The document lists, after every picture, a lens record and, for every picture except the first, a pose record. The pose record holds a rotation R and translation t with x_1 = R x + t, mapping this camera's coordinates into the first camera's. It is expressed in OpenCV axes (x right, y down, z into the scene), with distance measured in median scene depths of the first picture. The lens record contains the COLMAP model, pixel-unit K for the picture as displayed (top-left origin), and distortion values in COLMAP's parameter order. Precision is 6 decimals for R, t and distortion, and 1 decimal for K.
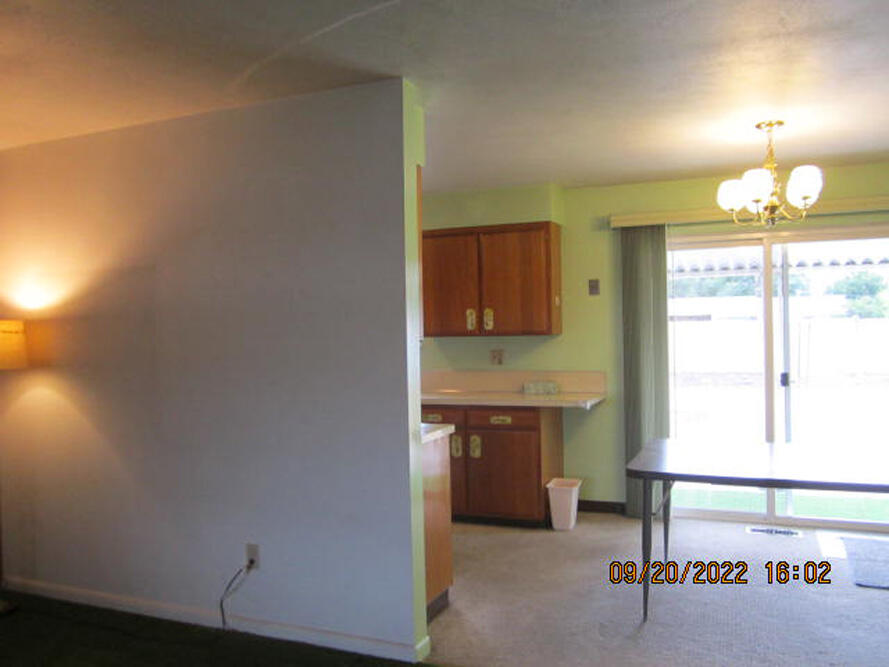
lens RADIAL K [[744.5, 0, 444.5], [0, 744.5, 333.5], [0, 0, 1]] dist [-0.042535, 0.015556]
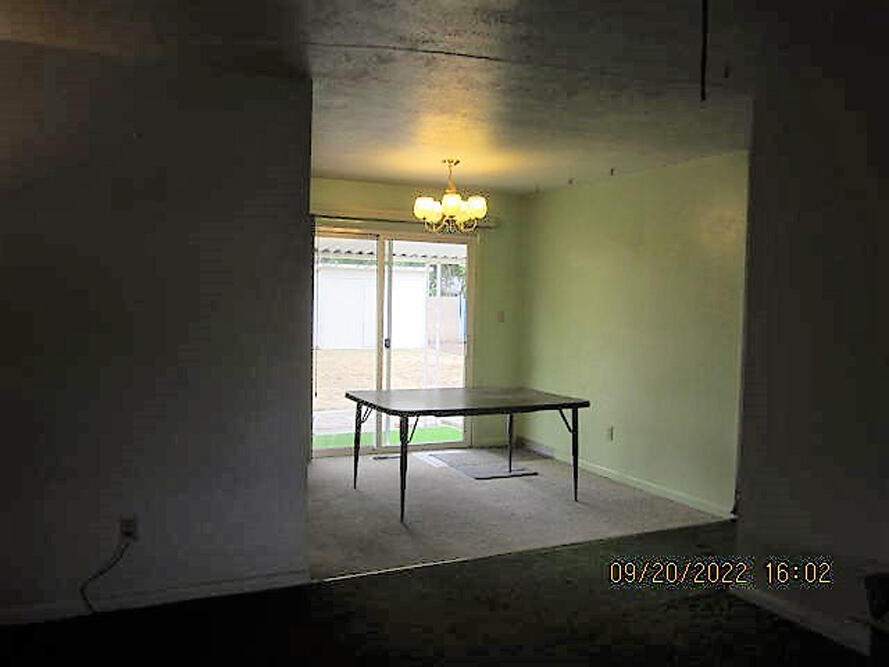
lens RADIAL K [[744.5, 0, 444.5], [0, 744.5, 333.5], [0, 0, 1]] dist [-0.042535, 0.015556]
pose [[0.652581, 0.007742, 0.757680, -0.616647], [-0.043440, 0.998685, 0.027210, 0.004147], [-0.756473, -0.050670, 0.652059, 0.069709]]
